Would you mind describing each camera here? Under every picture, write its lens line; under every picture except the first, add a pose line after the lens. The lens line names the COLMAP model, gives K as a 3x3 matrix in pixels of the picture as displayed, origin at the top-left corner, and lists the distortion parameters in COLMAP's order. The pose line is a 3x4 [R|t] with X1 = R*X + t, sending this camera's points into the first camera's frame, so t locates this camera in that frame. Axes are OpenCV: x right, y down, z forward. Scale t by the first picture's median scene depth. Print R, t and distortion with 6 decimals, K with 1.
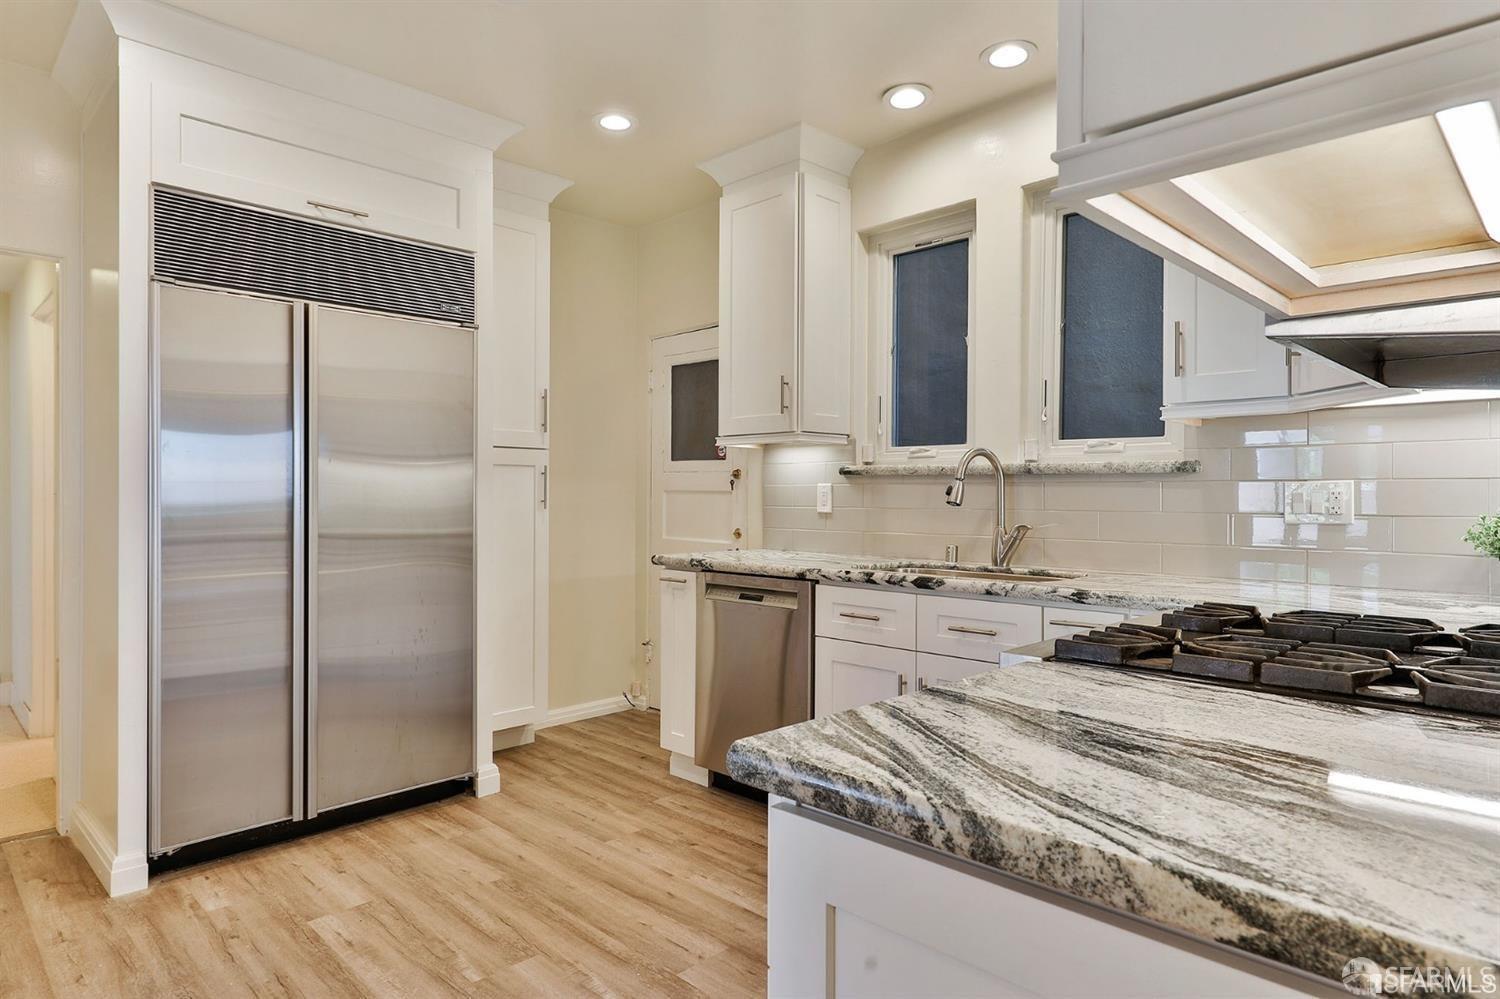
lens RADIAL K [[862.7, 0, 744.3], [0, 862.7, 501.0], [0, 0, 1]] dist [0.007758, 0.001190]
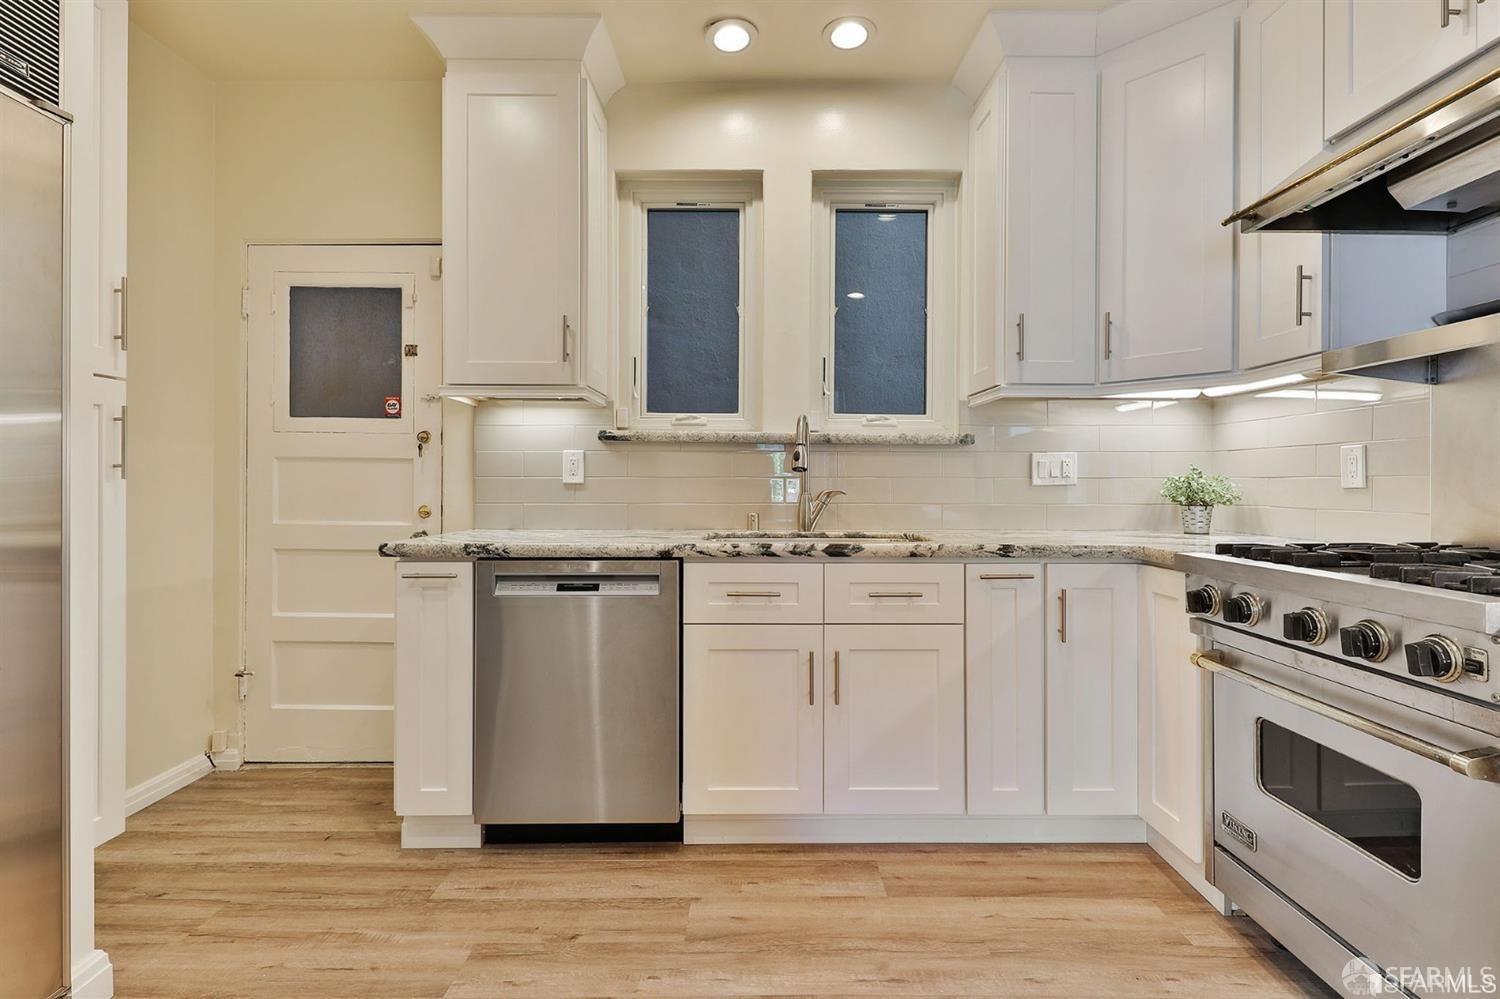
lens RADIAL K [[709.9, 0, 752.1], [0, 709.9, 486.1], [0, 0, 1]] dist [0.007335, -0.002533]
pose [[0.707818, -0.003526, 0.706386, -0.326440], [0.004786, 0.999989, 0.000196, 0.019308], [-0.706379, 0.003242, 0.707827, 0.415569]]
